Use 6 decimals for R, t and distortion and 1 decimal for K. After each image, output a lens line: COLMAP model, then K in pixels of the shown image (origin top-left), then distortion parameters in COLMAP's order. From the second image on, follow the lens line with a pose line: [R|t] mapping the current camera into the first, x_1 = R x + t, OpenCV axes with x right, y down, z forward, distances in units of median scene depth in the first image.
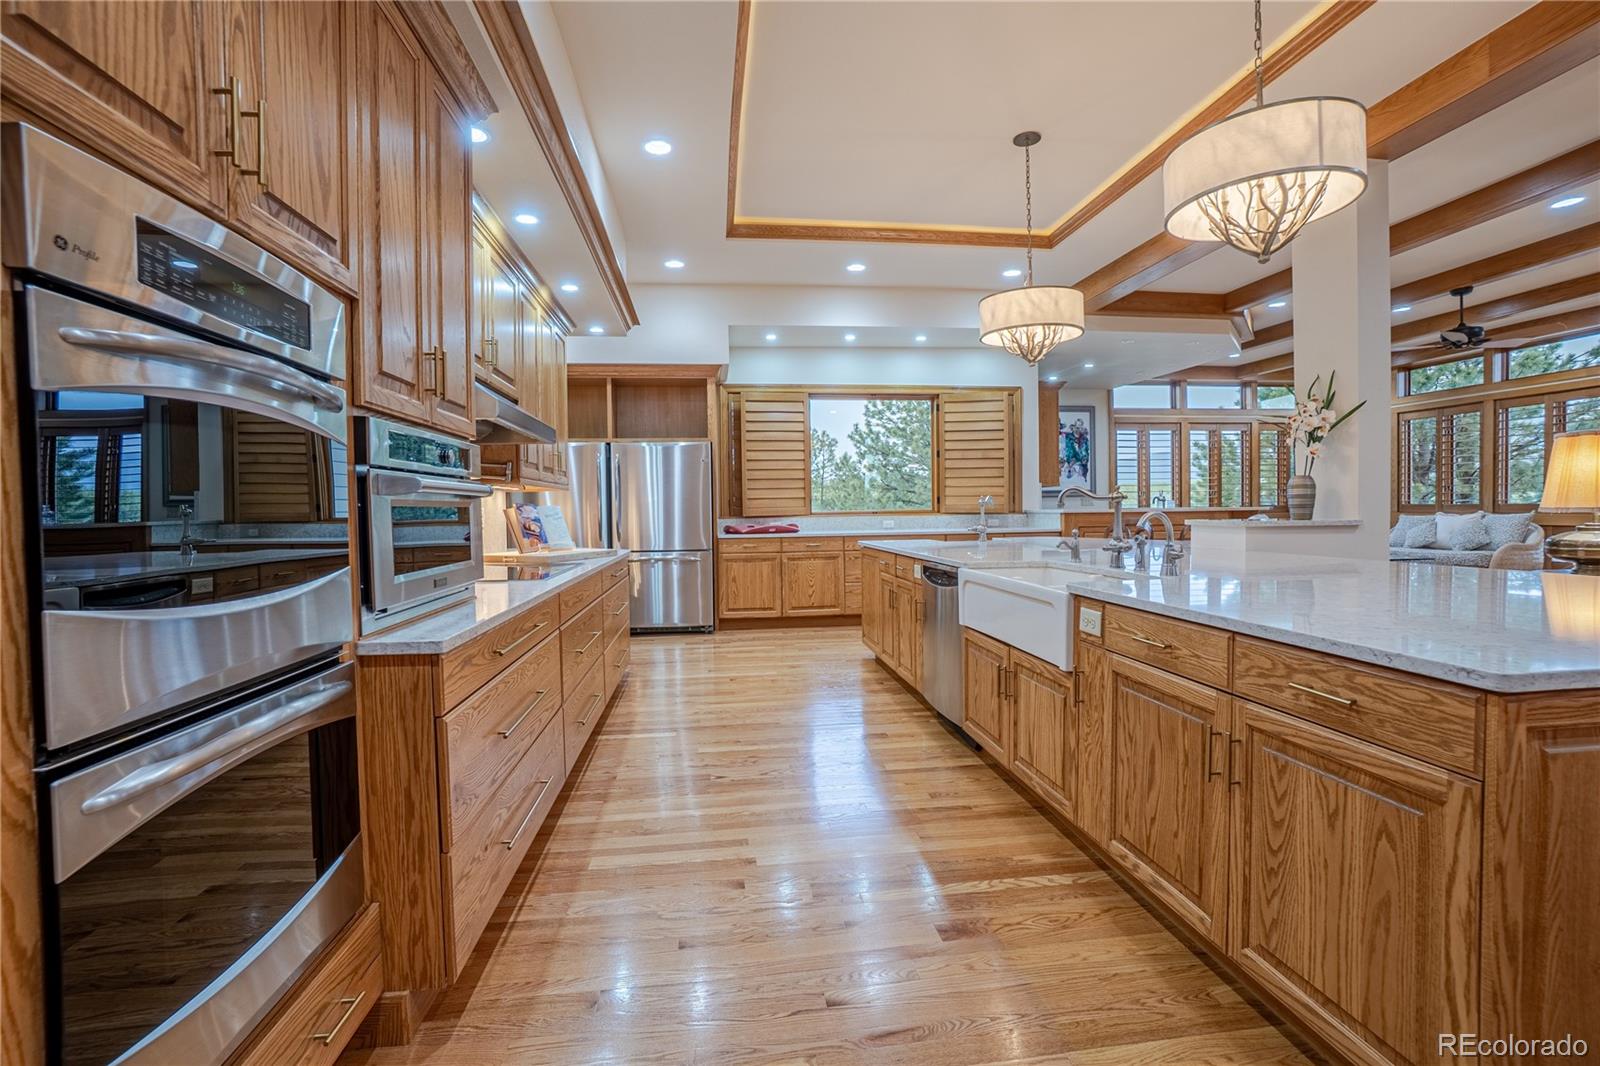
lens RADIAL K [[704.9, 0, 812.0], [0, 704.9, 525.6], [0, 0, 1]] dist [-0.041710, 0.015733]
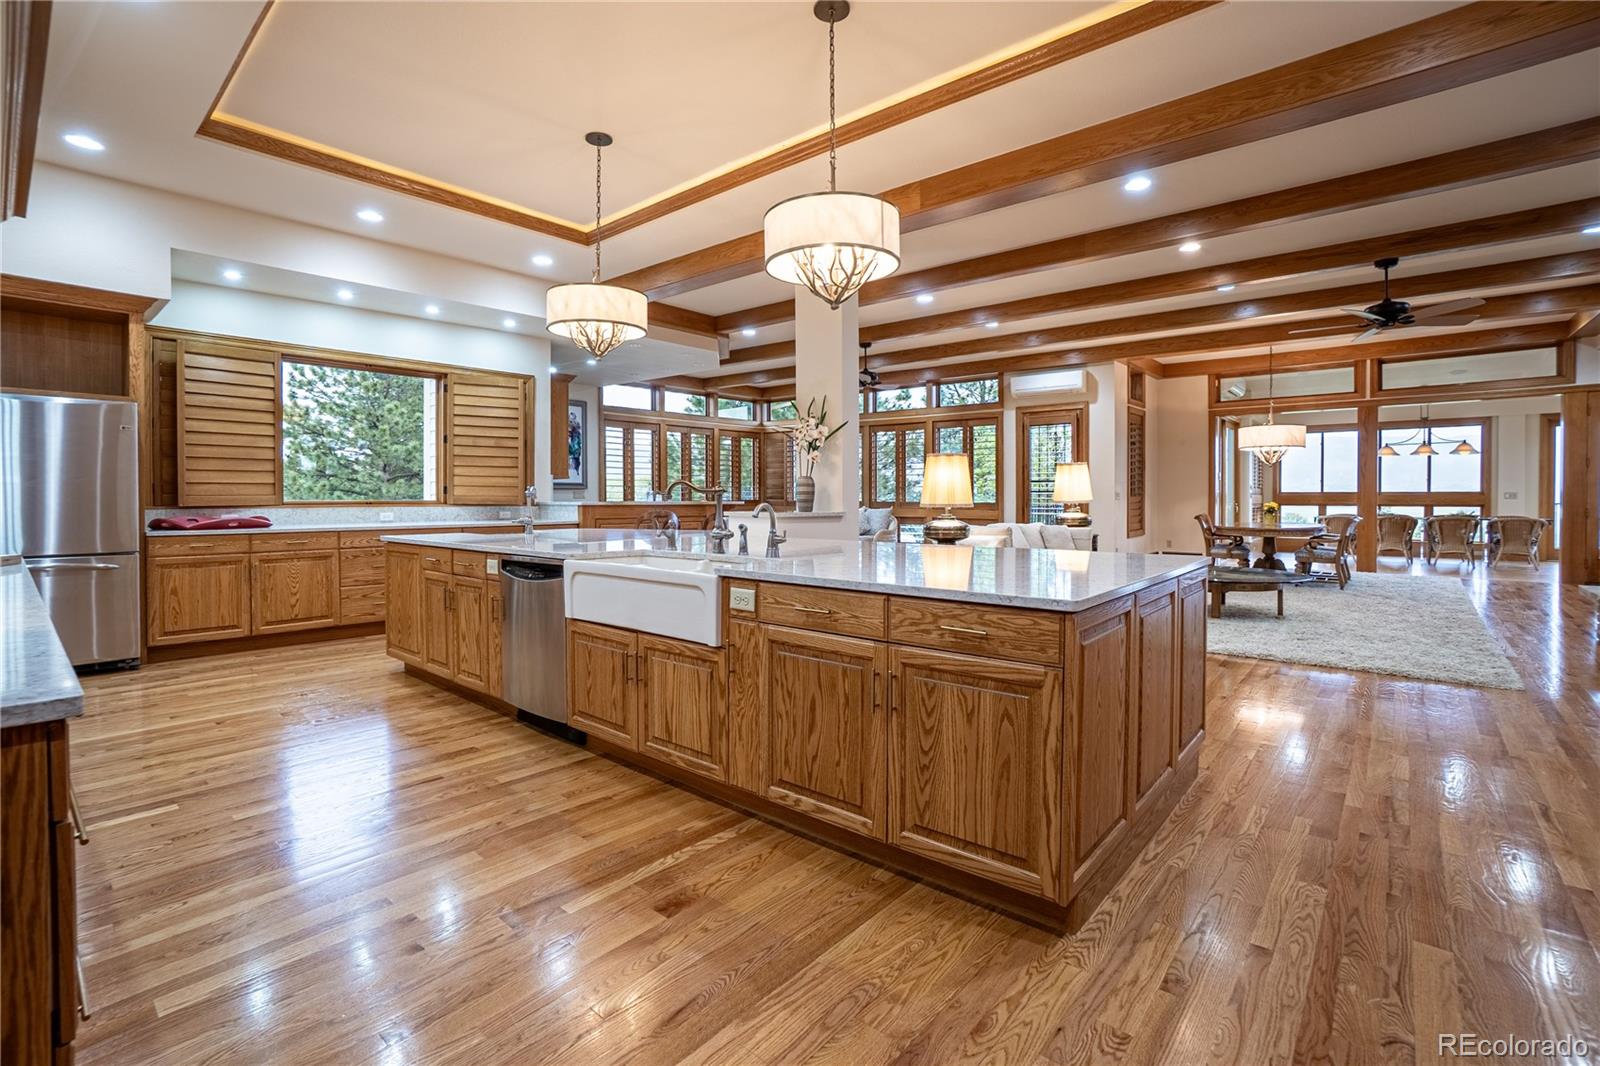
lens RADIAL K [[704.9, 0, 819.9], [0, 704.9, 500.8], [0, 0, 1]] dist [-0.041710, 0.015733]
pose [[0.757380, 0.011153, 0.652879, -0.109494], [0.004998, 0.999726, -0.022876, 0.001766], [-0.652955, 0.020589, 0.757117, 0.021156]]
